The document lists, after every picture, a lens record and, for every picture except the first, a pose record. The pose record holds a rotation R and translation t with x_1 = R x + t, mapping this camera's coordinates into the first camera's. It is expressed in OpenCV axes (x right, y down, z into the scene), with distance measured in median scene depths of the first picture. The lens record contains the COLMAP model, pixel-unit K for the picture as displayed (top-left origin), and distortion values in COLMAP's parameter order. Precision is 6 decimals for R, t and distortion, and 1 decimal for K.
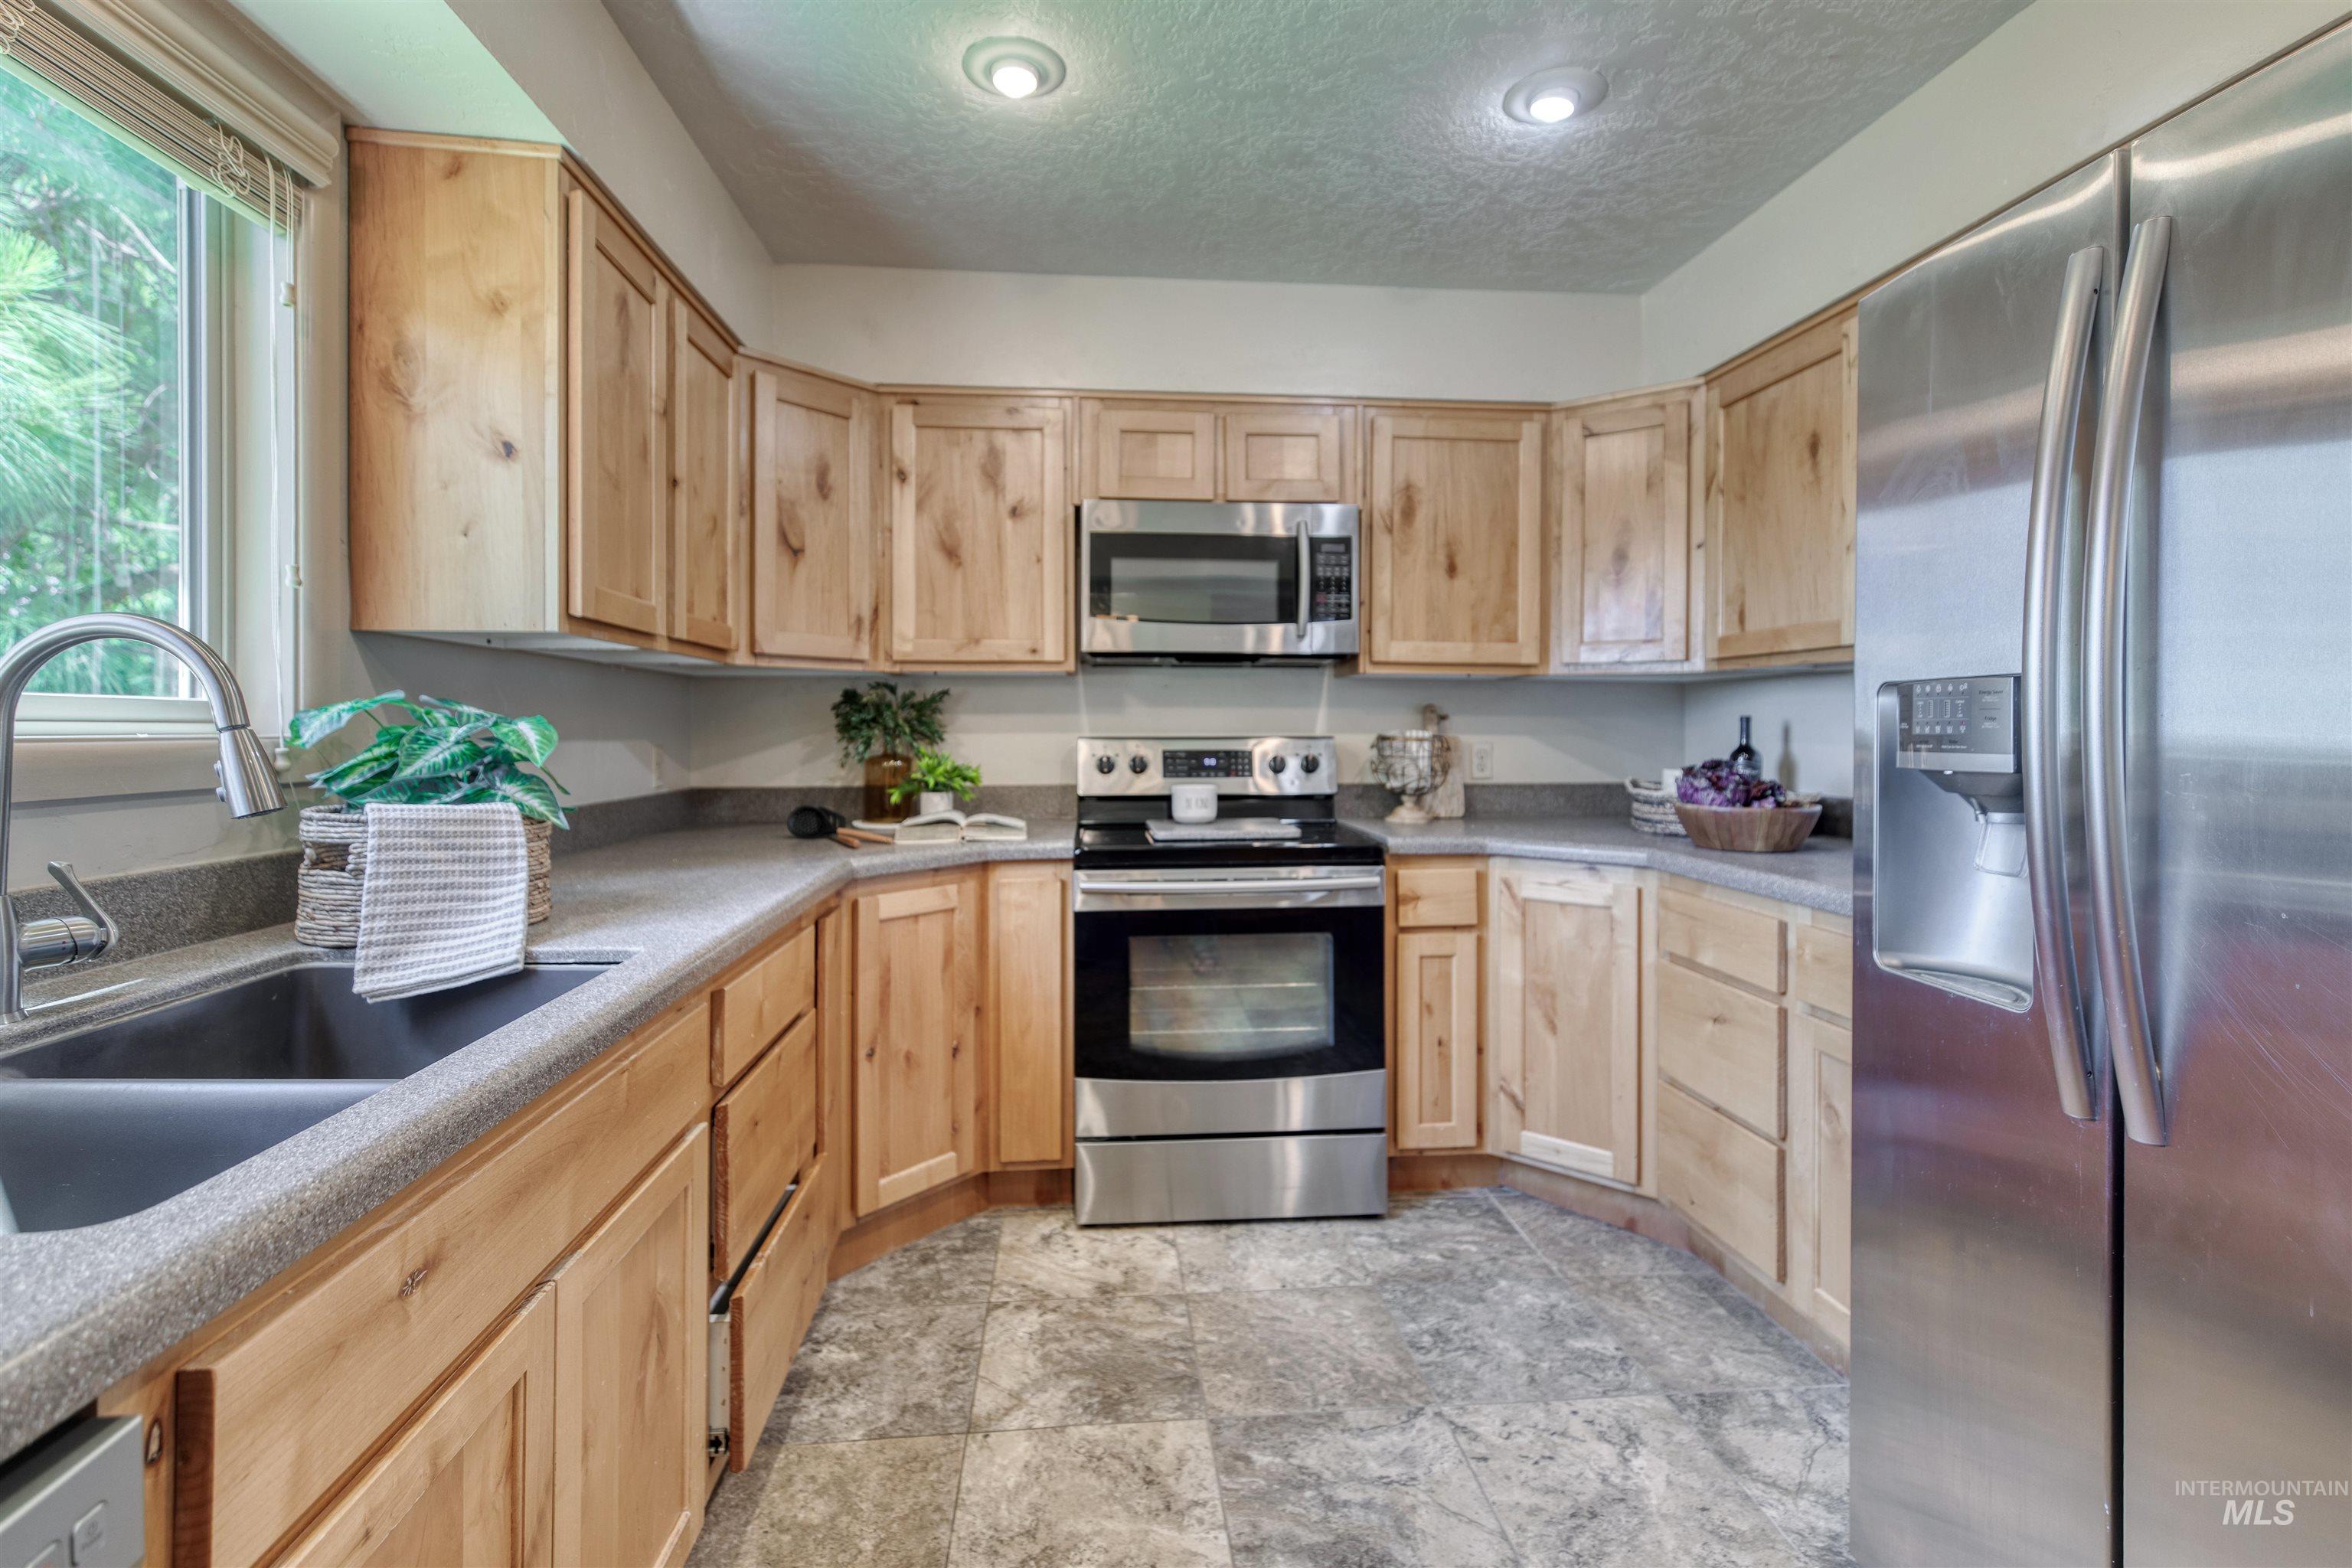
lens RADIAL K [[1078.2, 0, 1175.4], [0, 1078.2, 720.3], [0, 0, 1]] dist [-0.000138, 0.000094]
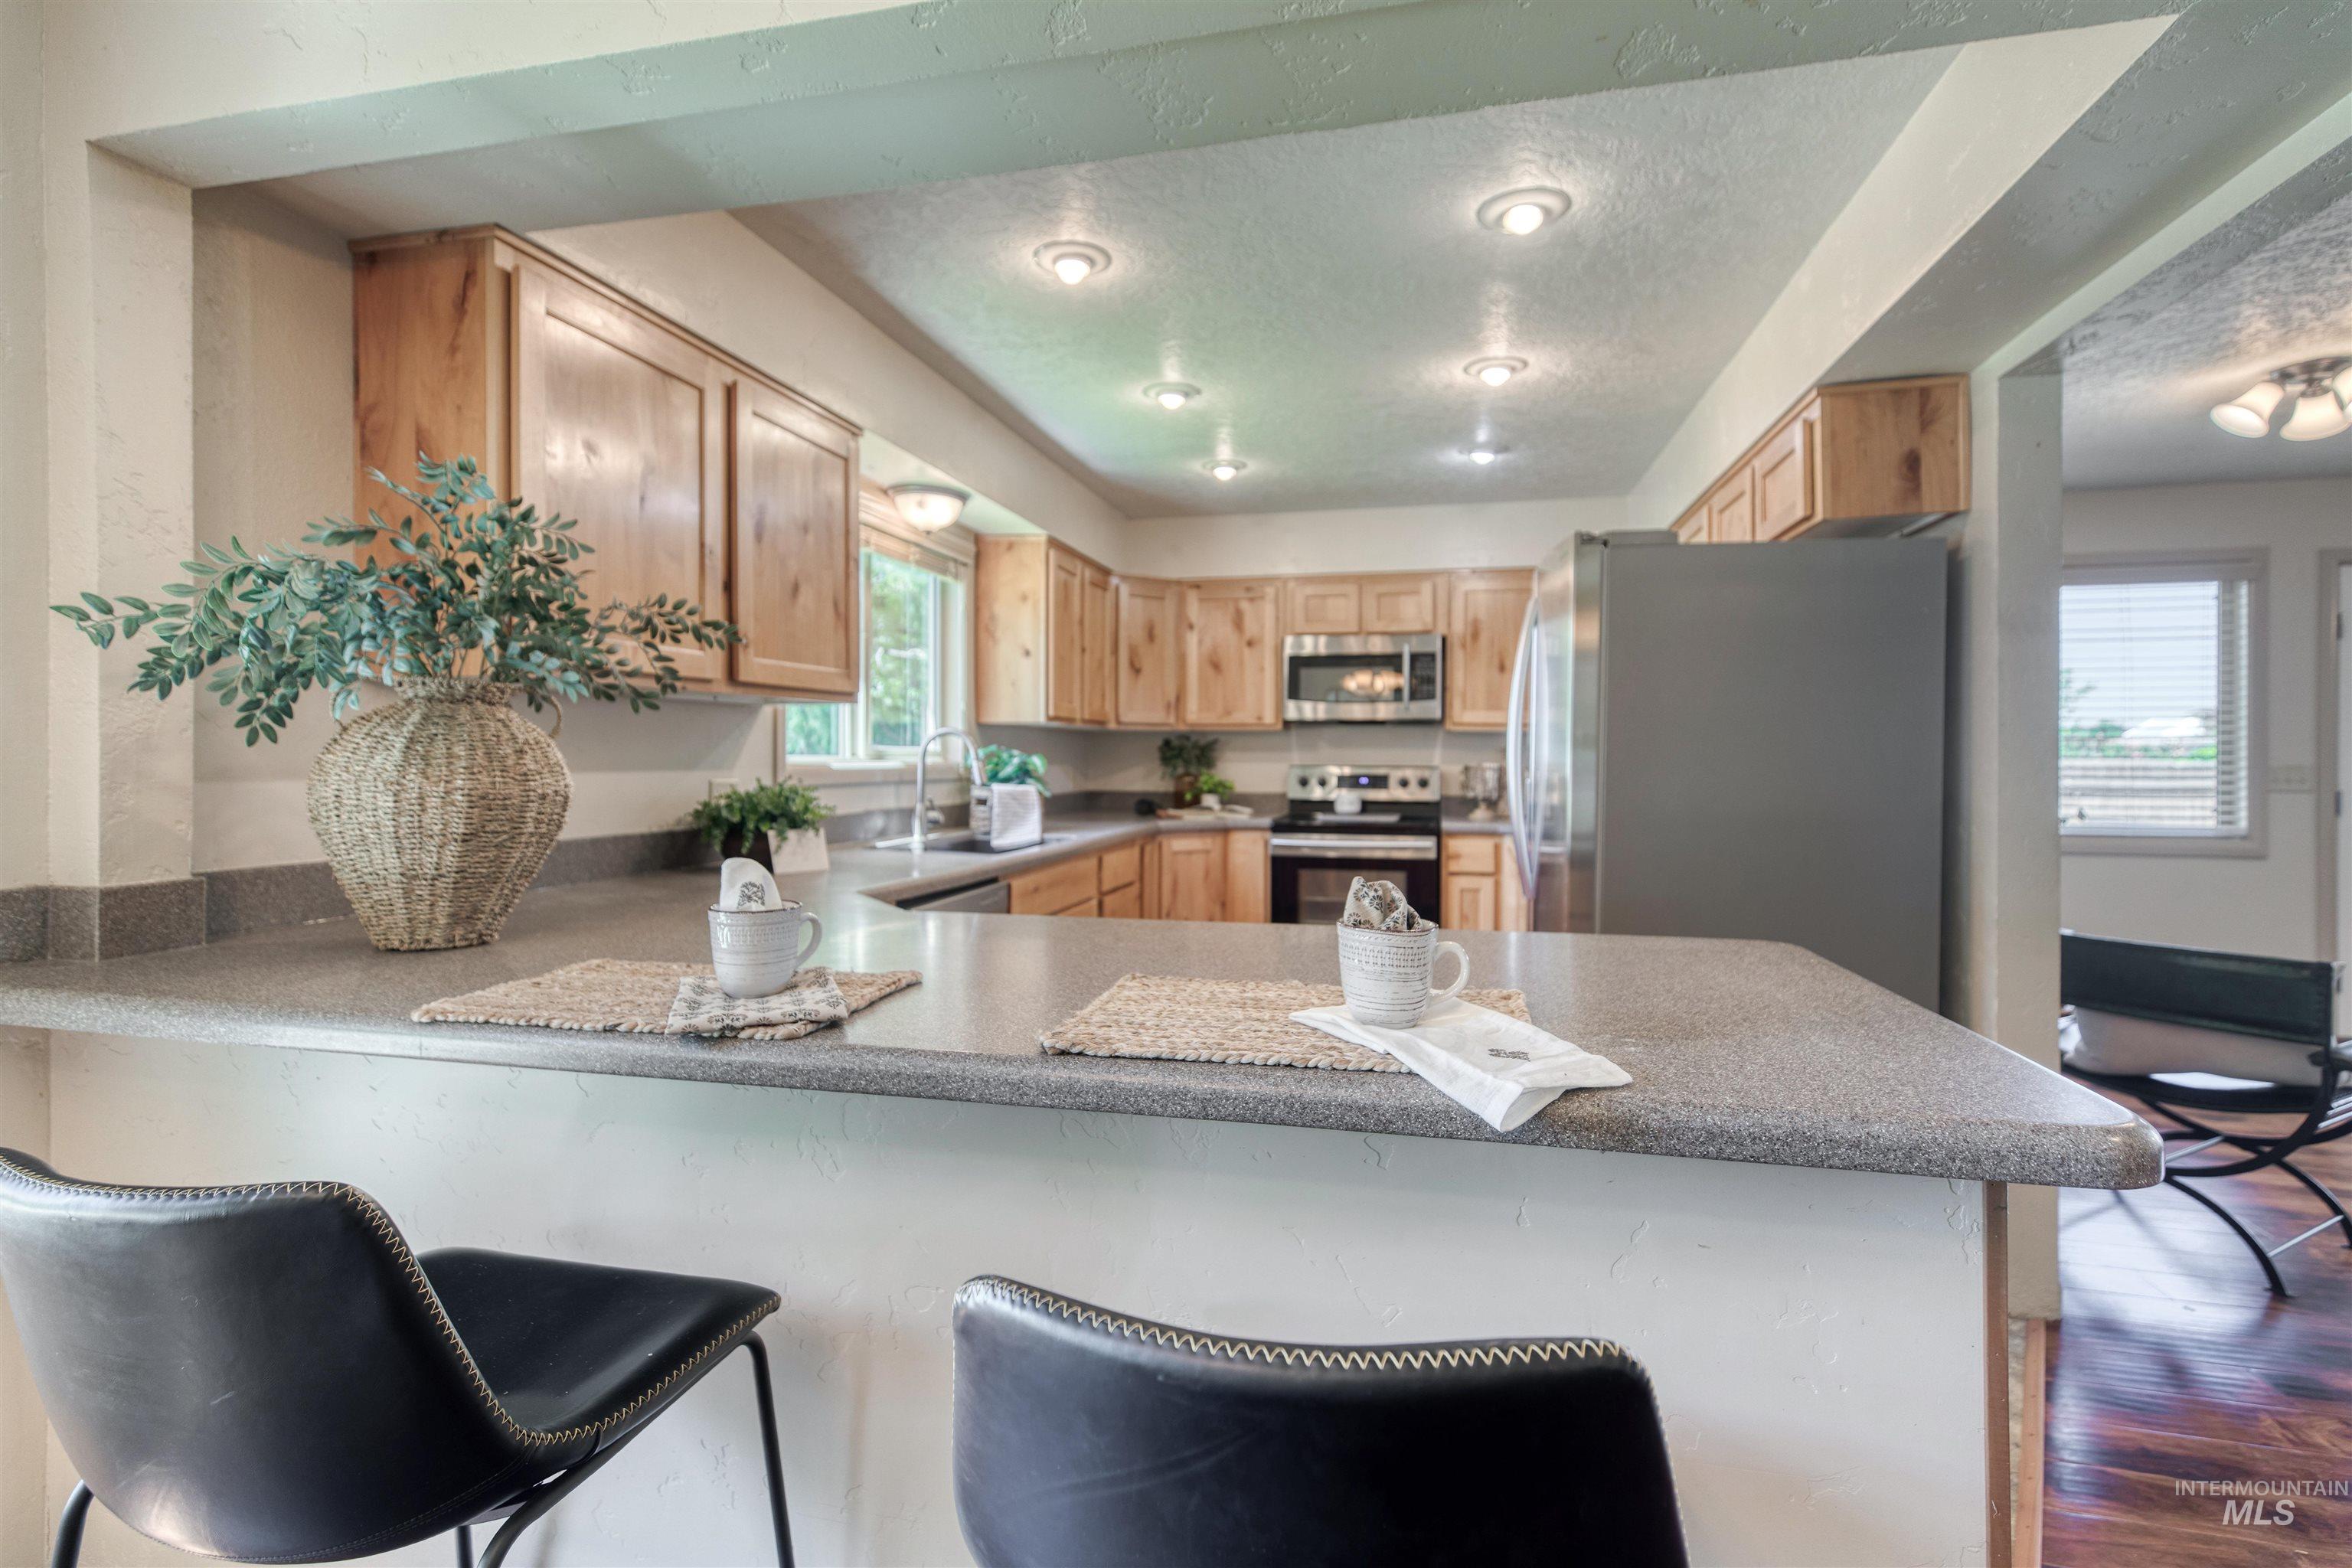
lens RADIAL K [[1050.4, 0, 1170.4], [0, 1050.4, 774.2], [0, 0, 1]] dist [-0.001303, -0.000283]
pose [[0.944229, 0.012088, -0.329068, 0.333496], [-0.004680, 0.999718, 0.023296, -0.011061], [0.329257, -0.020456, 0.944019, -0.786977]]
